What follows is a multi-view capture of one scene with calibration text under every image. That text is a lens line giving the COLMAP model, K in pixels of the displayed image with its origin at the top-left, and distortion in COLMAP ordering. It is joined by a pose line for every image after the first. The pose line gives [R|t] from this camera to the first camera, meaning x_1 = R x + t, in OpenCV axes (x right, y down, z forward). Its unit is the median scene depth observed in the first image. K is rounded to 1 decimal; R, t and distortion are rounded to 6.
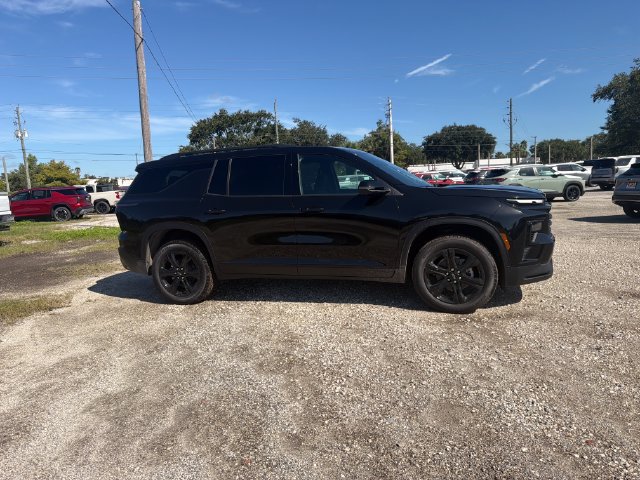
lens RADIAL K [[446.0, 0, 315.9], [0, 446.0, 233.0], [0, 0, 1]] dist [0.077553, -0.110557]
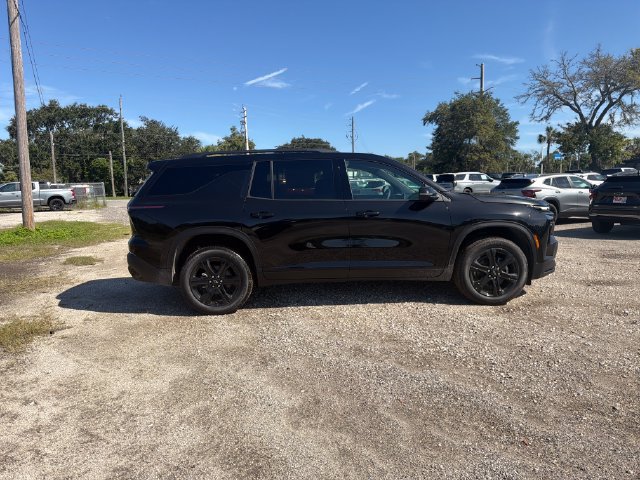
lens RADIAL K [[446.0, 0, 315.9], [0, 446.0, 233.0], [0, 0, 1]] dist [0.077553, -0.110557]
pose [[0.940672, -0.005838, 0.339266, -0.419183], [0.010872, 0.999857, -0.012938, 0.003732], [-0.339142, 0.015859, 0.940602, 0.056168]]
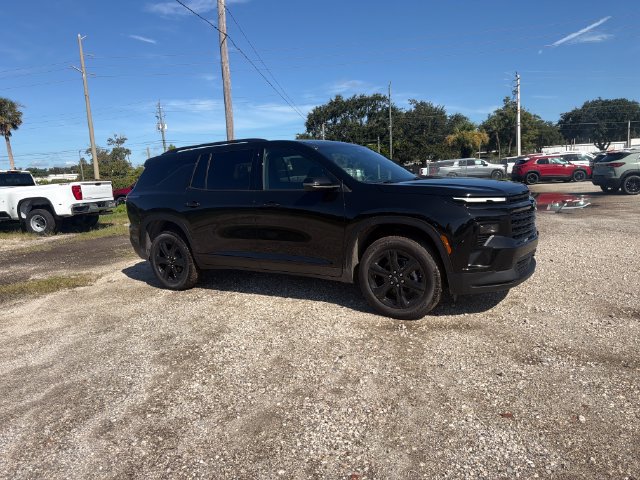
lens RADIAL K [[446.3, 0, 317.3], [0, 446.3, 237.4], [0, 0, 1]] dist [0.076919, -0.107832]
pose [[0.964937, 0.032074, -0.260516, 0.317105], [-0.020876, 0.998740, 0.045638, -0.024470], [0.261652, -0.038599, 0.964390, 0.050634]]
